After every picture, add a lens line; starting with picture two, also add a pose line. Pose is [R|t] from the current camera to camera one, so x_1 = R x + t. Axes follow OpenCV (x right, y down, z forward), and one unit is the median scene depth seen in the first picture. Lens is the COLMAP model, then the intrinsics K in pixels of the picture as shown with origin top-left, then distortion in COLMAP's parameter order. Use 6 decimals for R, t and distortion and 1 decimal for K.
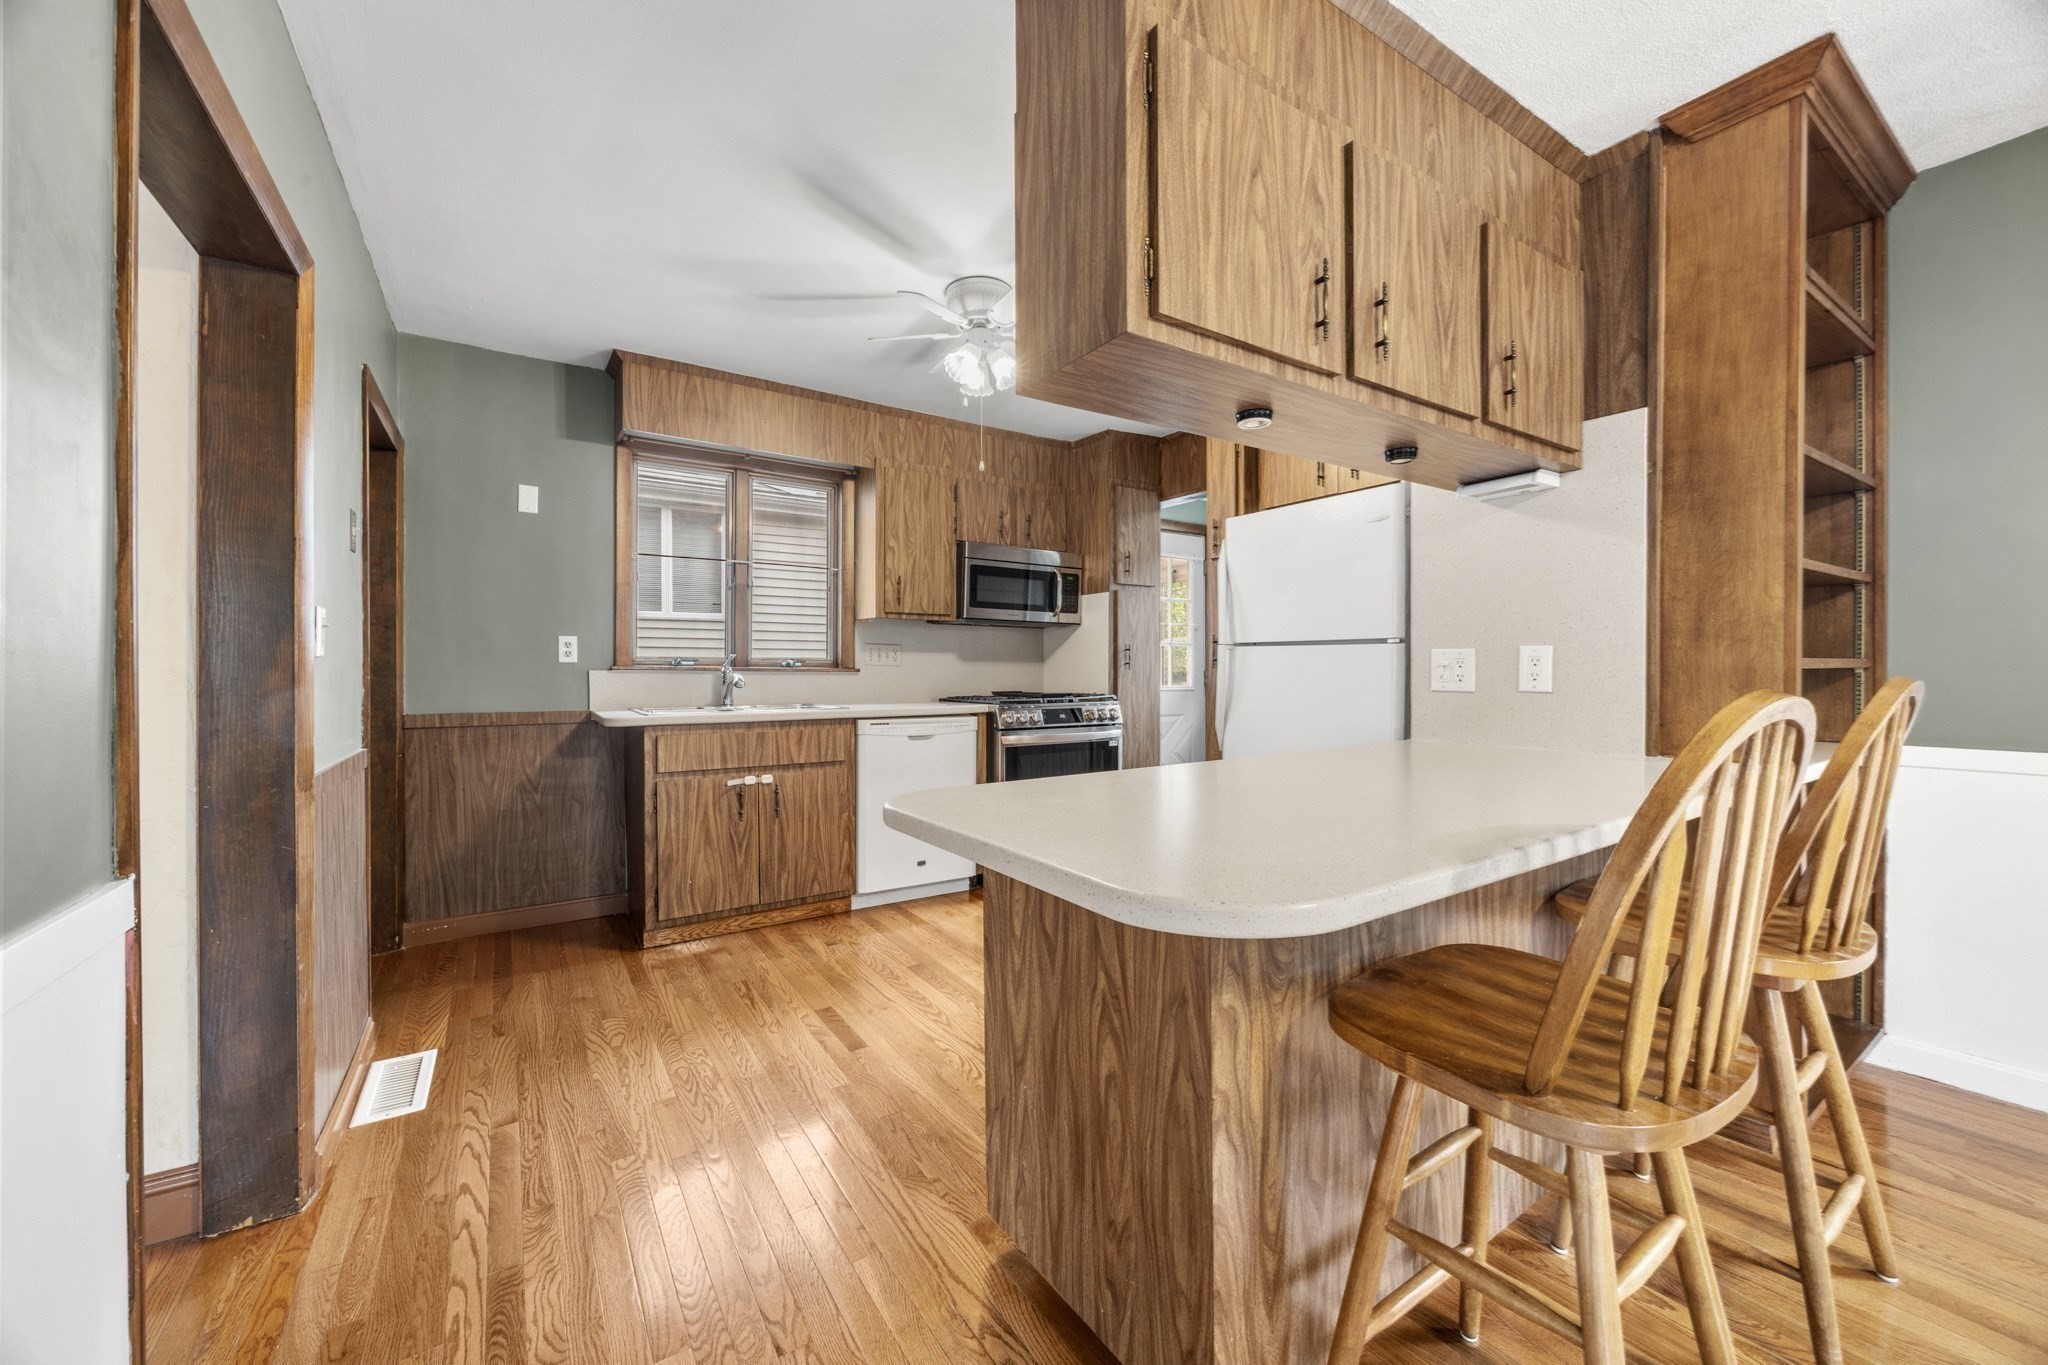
lens RADIAL K [[786.1, 0, 1025.4], [0, 786.1, 673.5], [0, 0, 1]] dist [-0.003287, -0.000571]
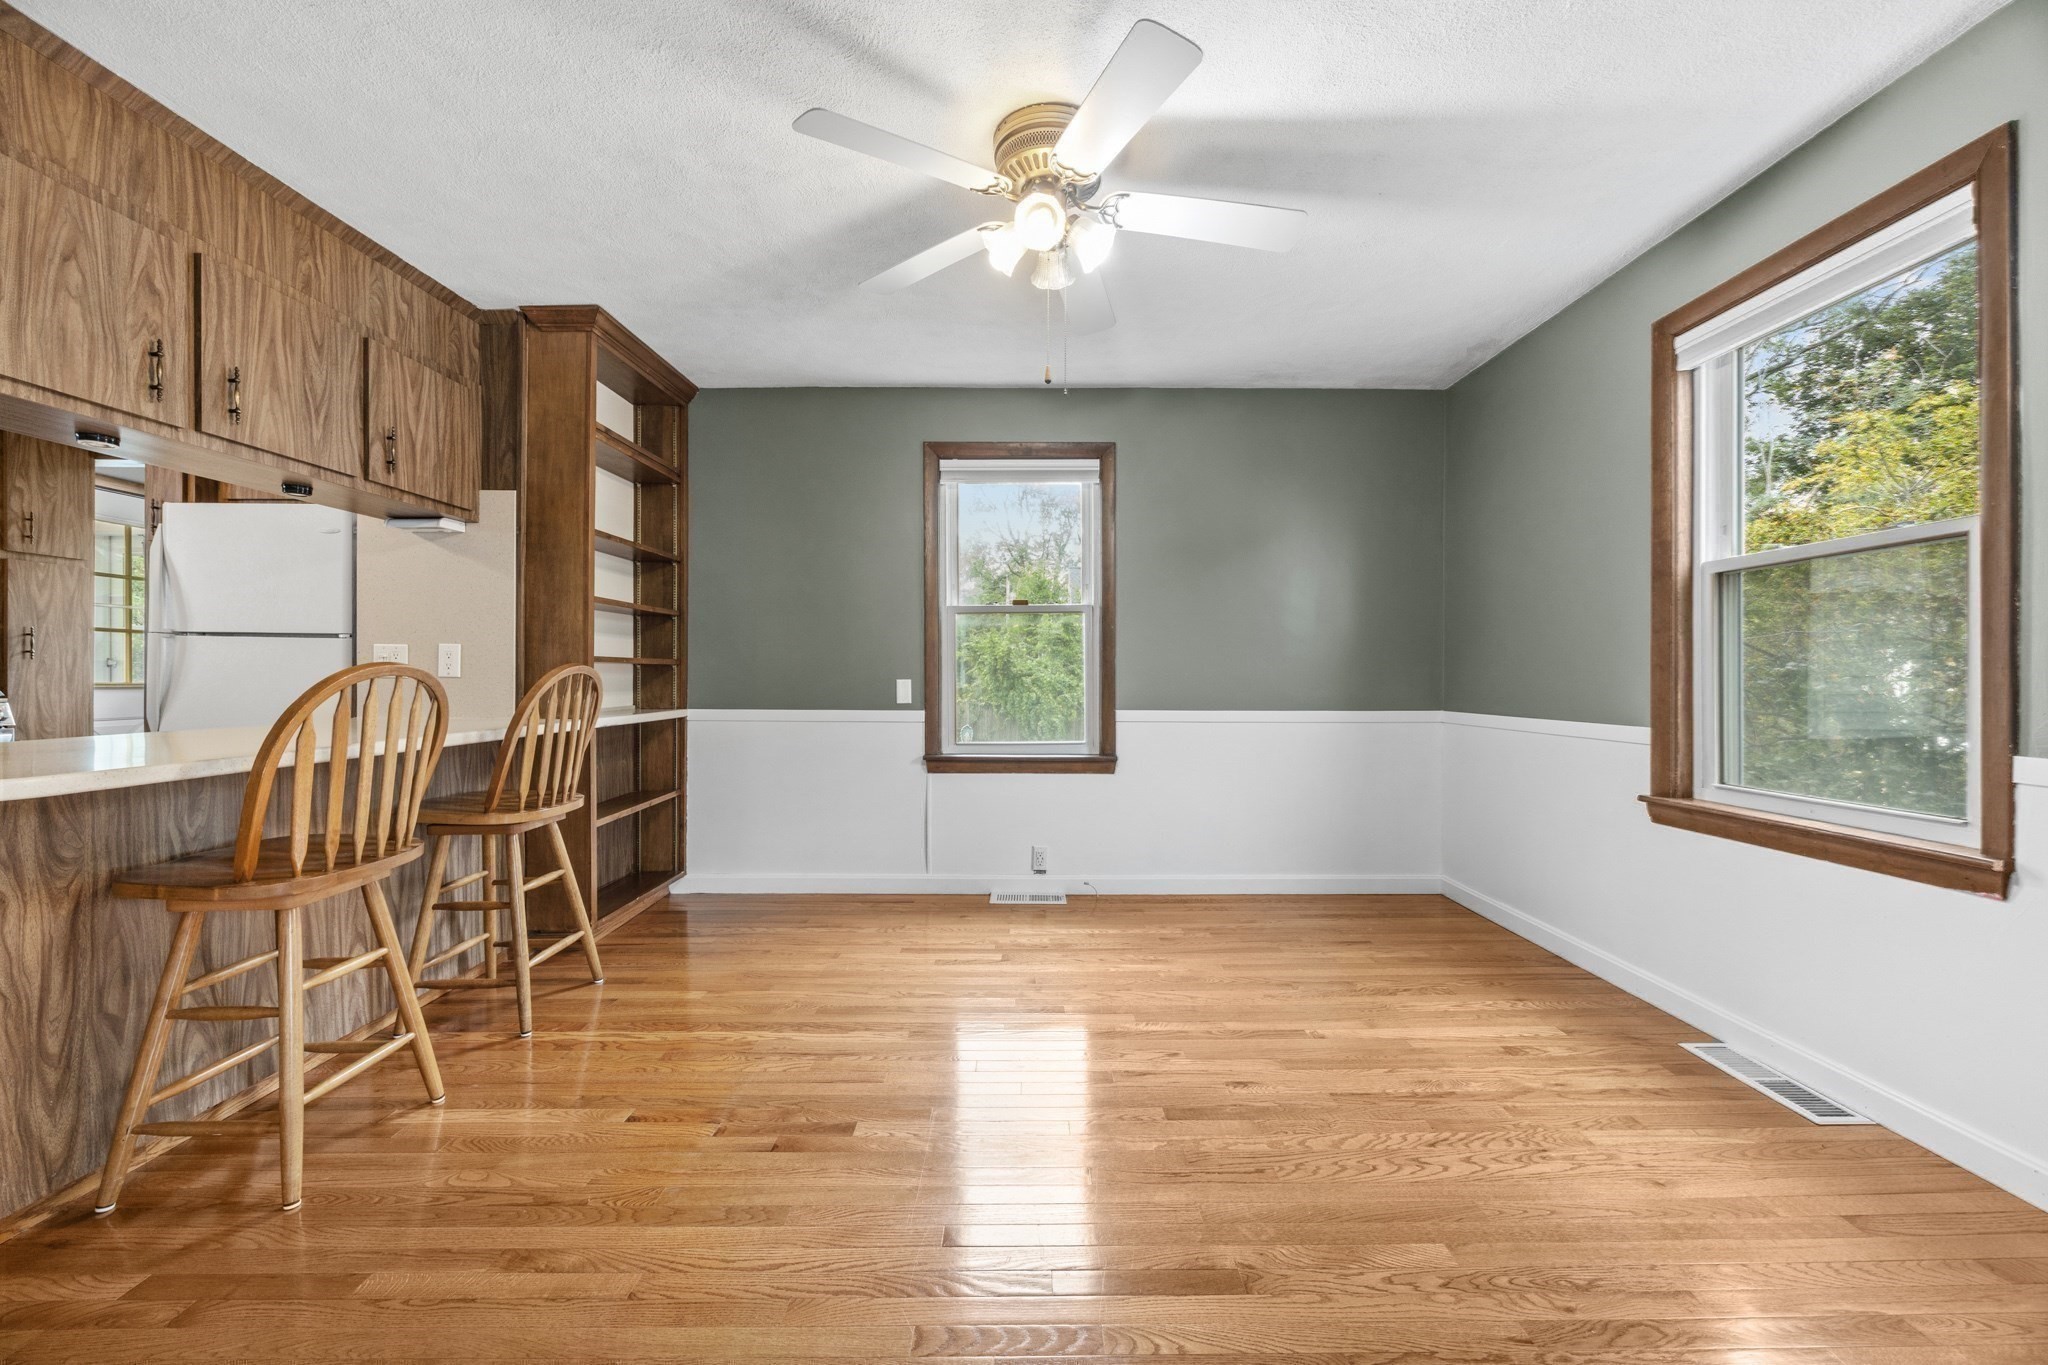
lens RADIAL K [[786.1, 0, 1033.4], [0, 786.1, 682.3], [0, 0, 1]] dist [-0.003287, -0.000571]
pose [[0.549685, -0.000186, 0.835372, 0.068864], [-0.003313, 0.999992, 0.002402, 0.029588], [-0.835366, -0.004088, 0.549680, -0.712983]]
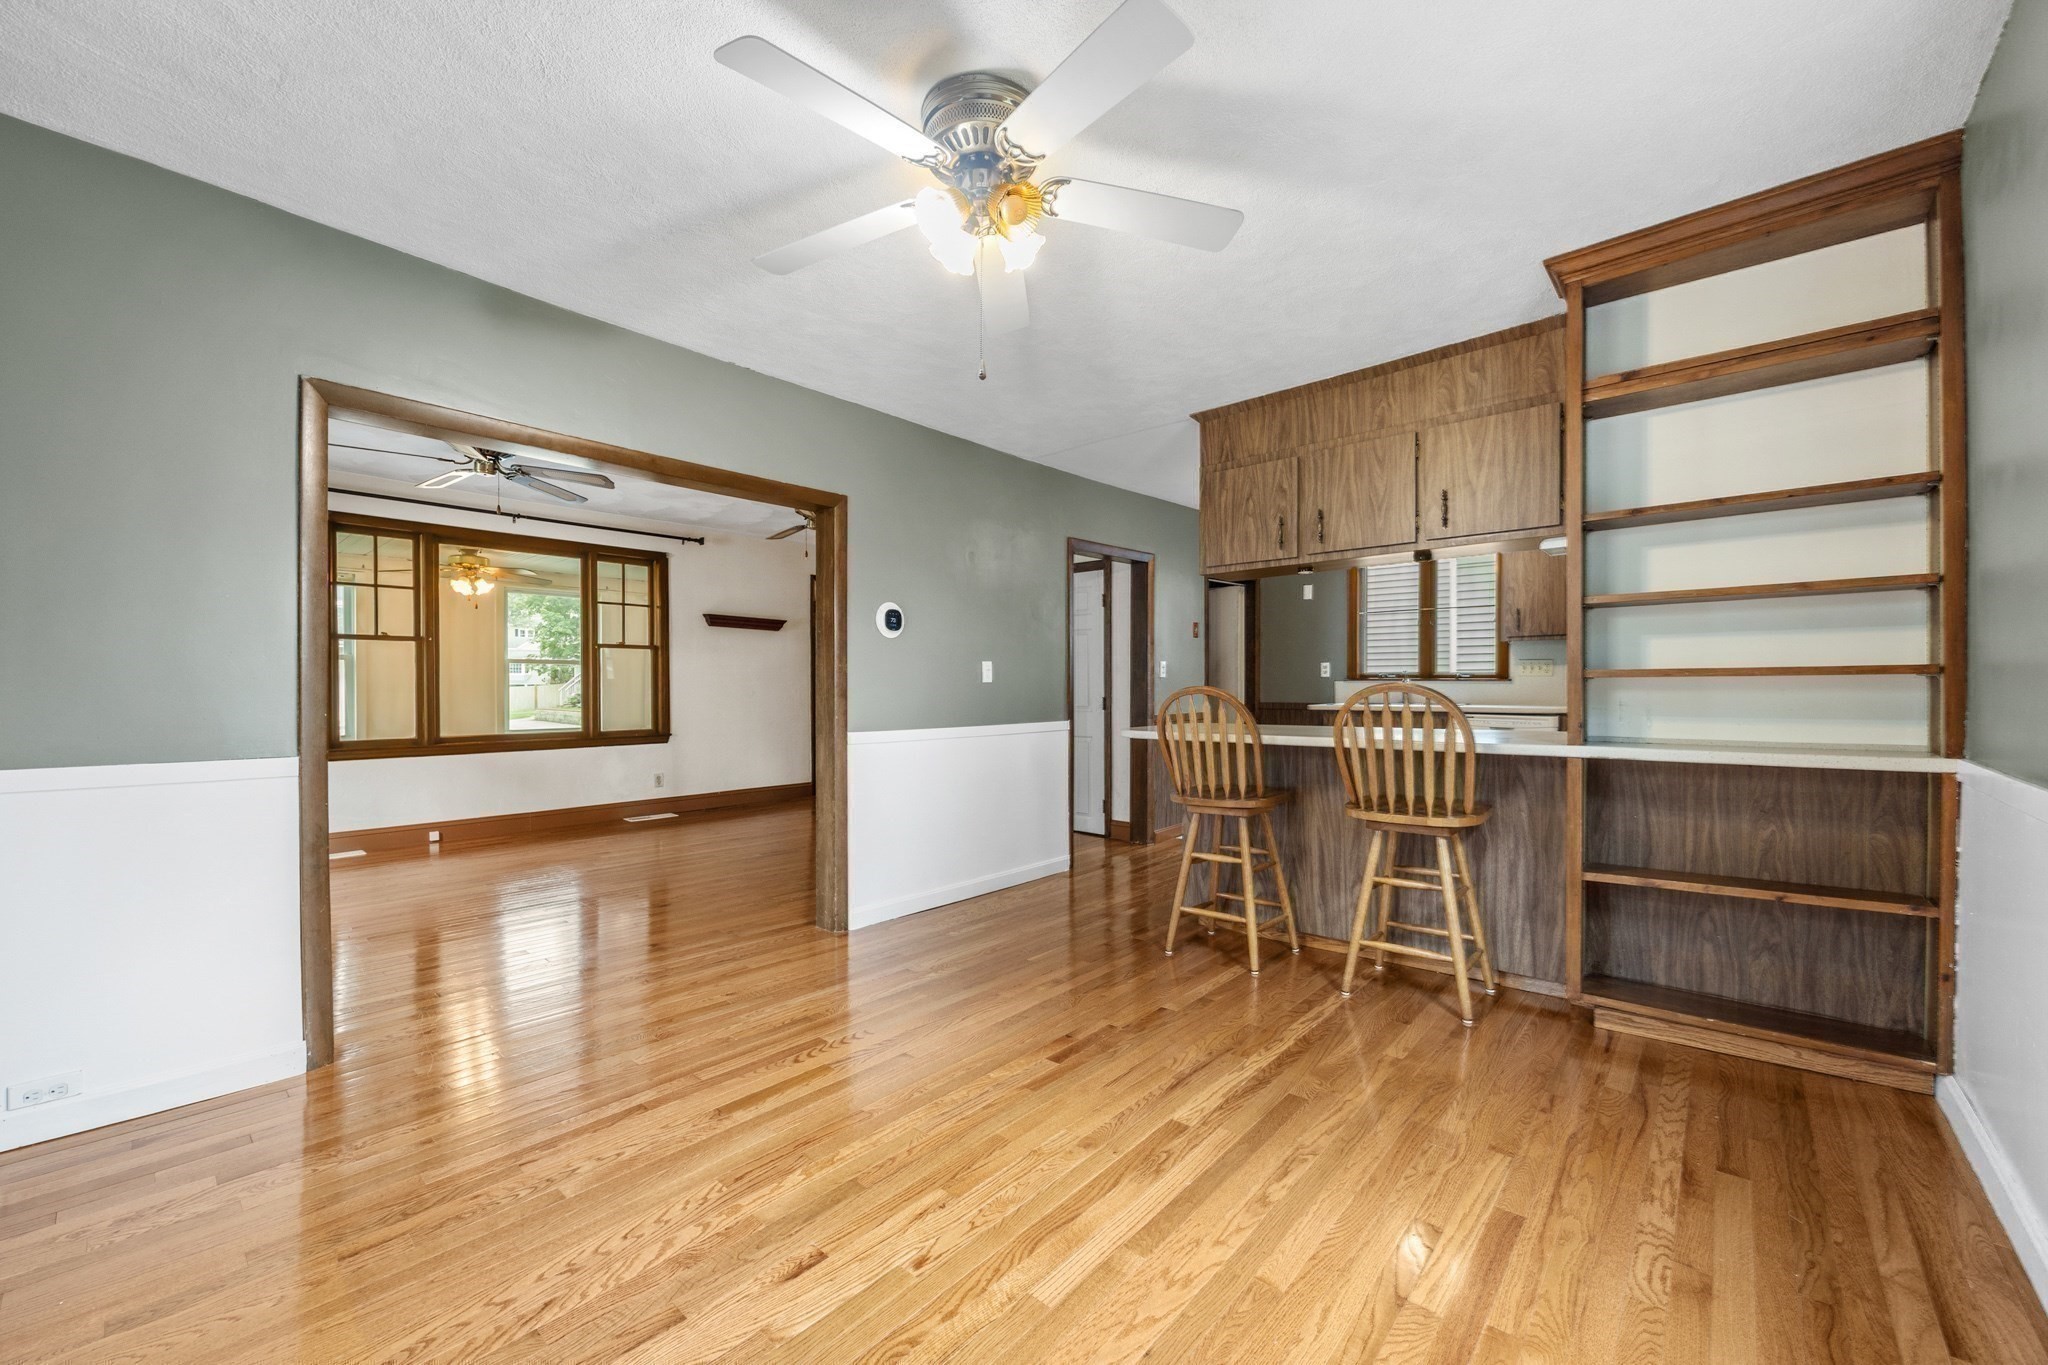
lens RADIAL K [[786.1, 0, 997.5], [0, 786.1, 692.8], [0, 0, 1]] dist [-0.003287, -0.000571]
pose [[0.232591, 0.011454, -0.972507, 1.969145], [0.000554, 0.999929, 0.011909, 0.003721], [0.972575, -0.003309, 0.232568, -0.347275]]
